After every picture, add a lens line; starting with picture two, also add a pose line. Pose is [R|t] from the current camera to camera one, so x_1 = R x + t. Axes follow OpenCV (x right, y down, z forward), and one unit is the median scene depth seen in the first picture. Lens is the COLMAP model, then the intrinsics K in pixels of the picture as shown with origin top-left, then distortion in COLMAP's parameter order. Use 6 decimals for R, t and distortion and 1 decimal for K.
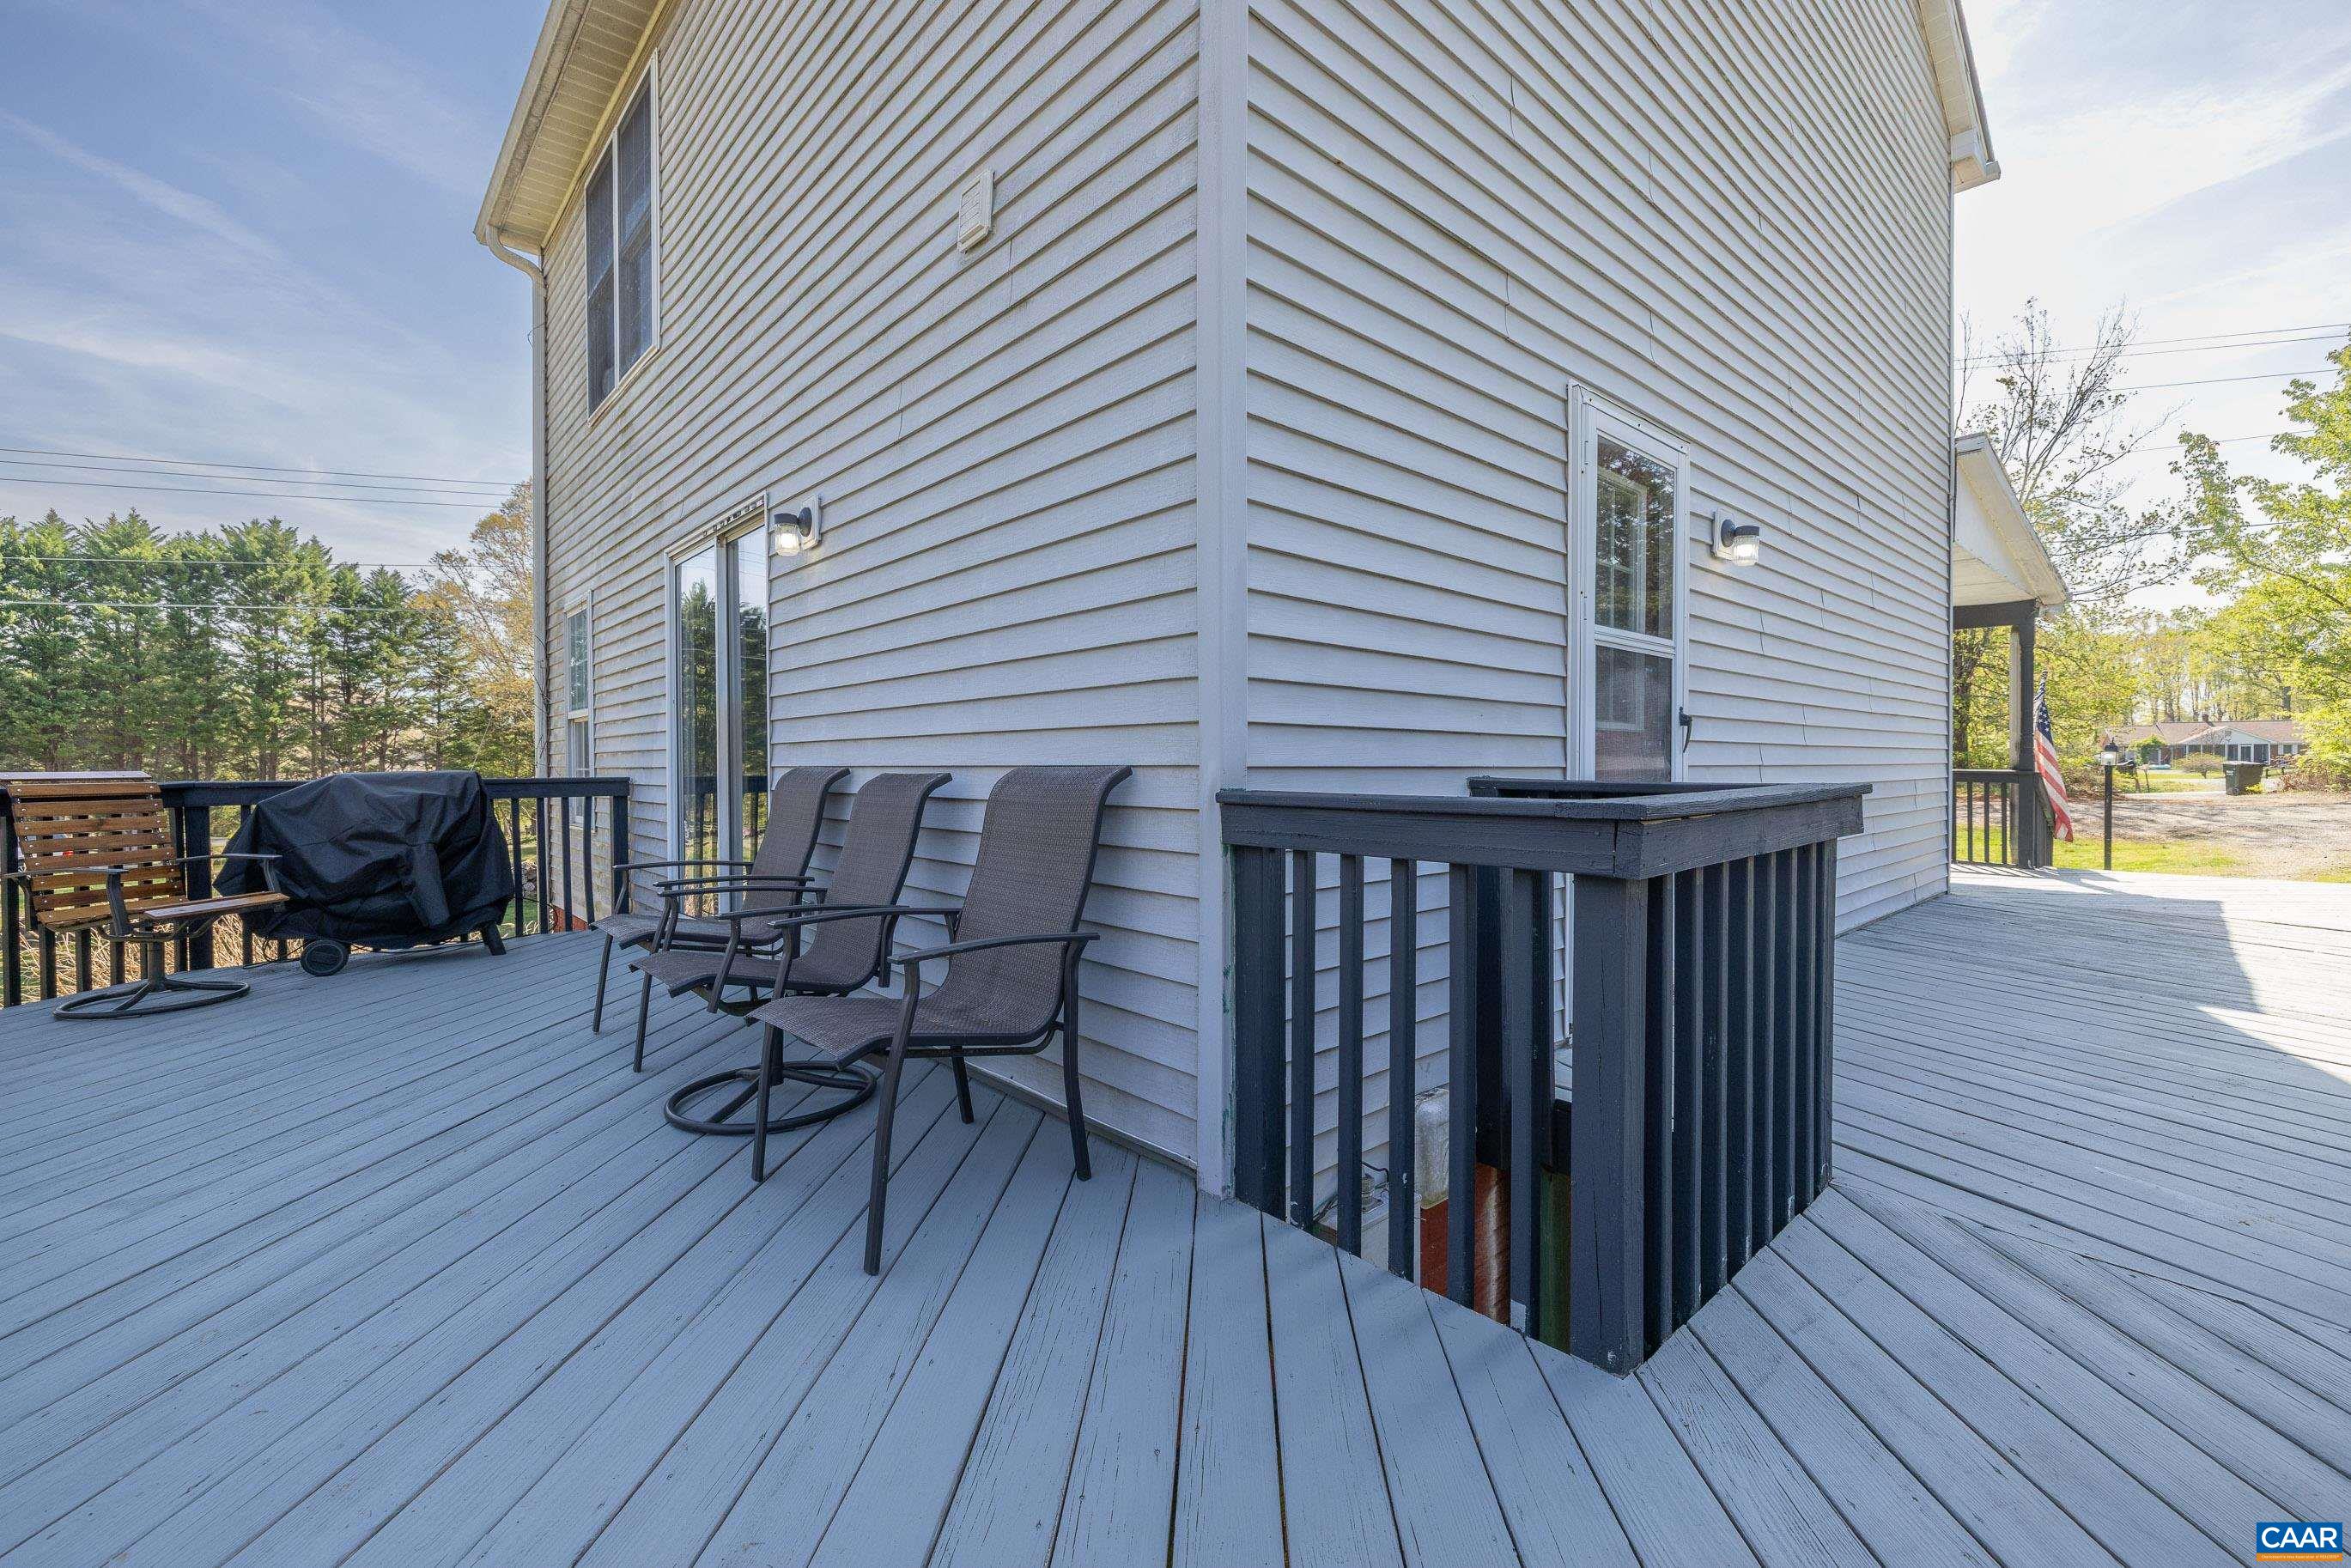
lens RADIAL K [[991.1, 0, 1179.1], [0, 991.1, 776.1], [0, 0, 1]] dist [-0.000696, 0.001603]
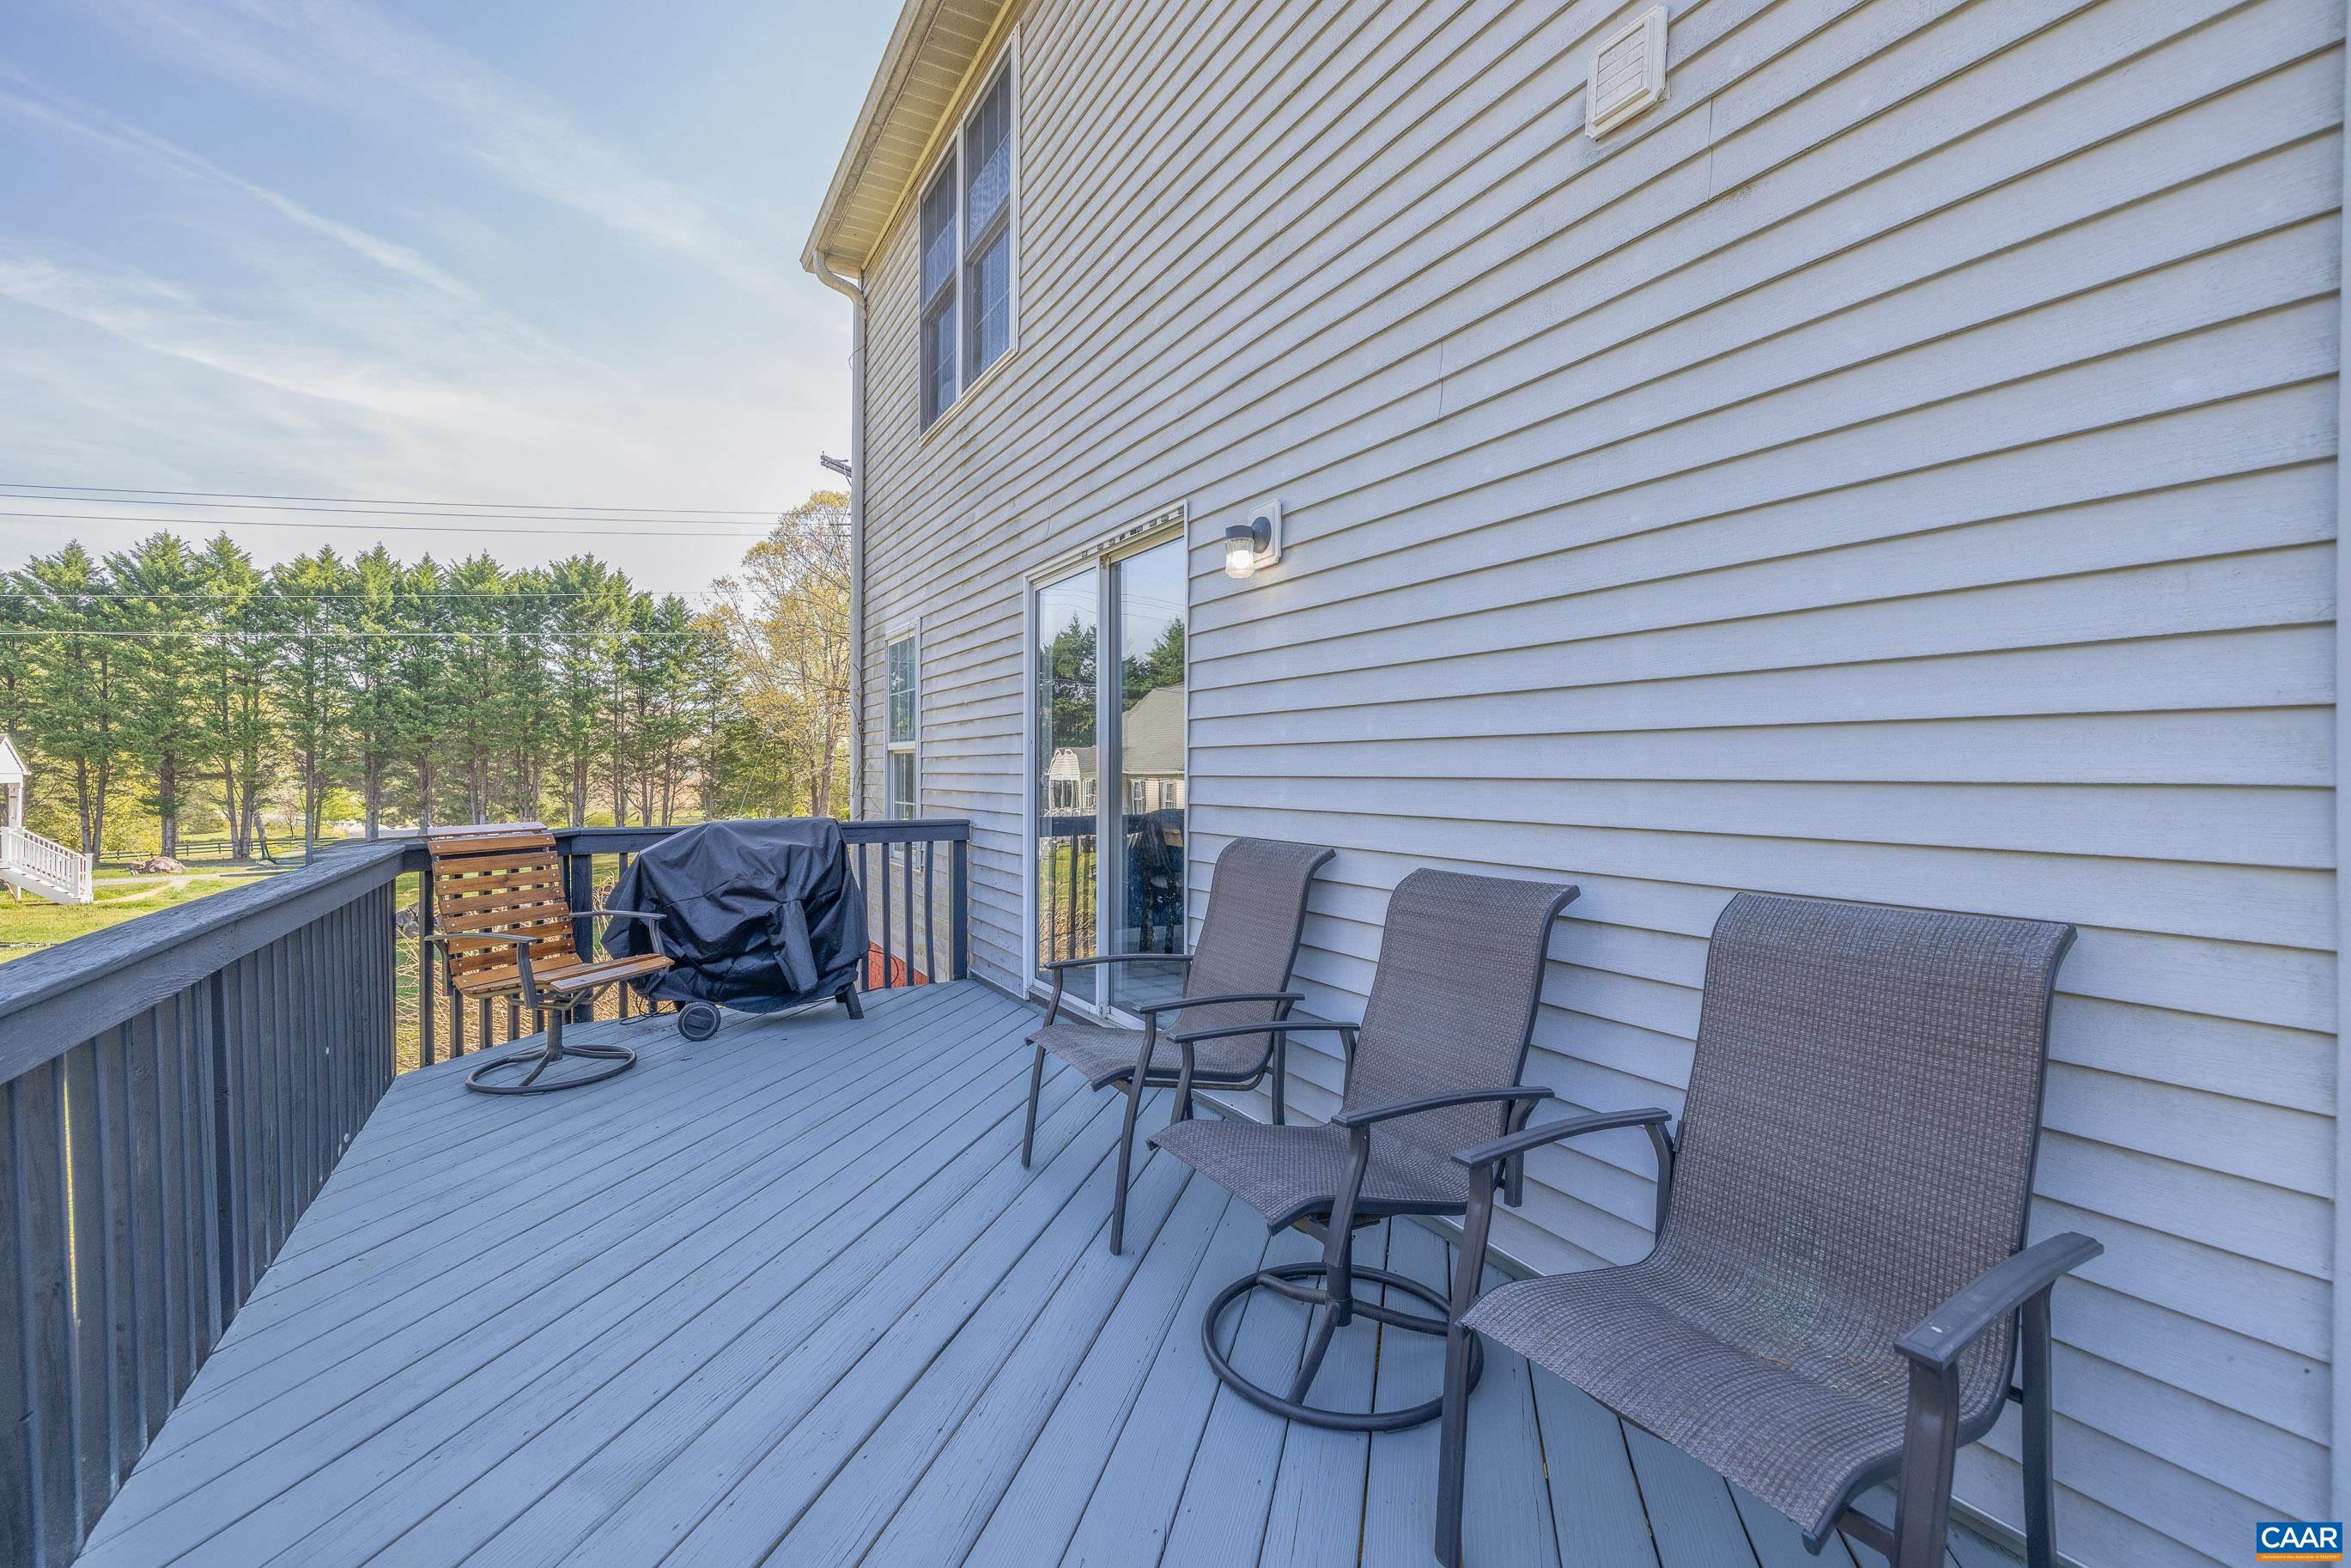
lens RADIAL K [[991.1, 0, 1179.1], [0, 991.1, 776.1], [0, 0, 1]] dist [-0.000696, 0.001603]
pose [[0.980856, 0.007956, -0.194570, -0.148721], [-0.009148, 0.999944, -0.005230, -0.029635], [0.194518, 0.006910, 0.980875, 0.105898]]
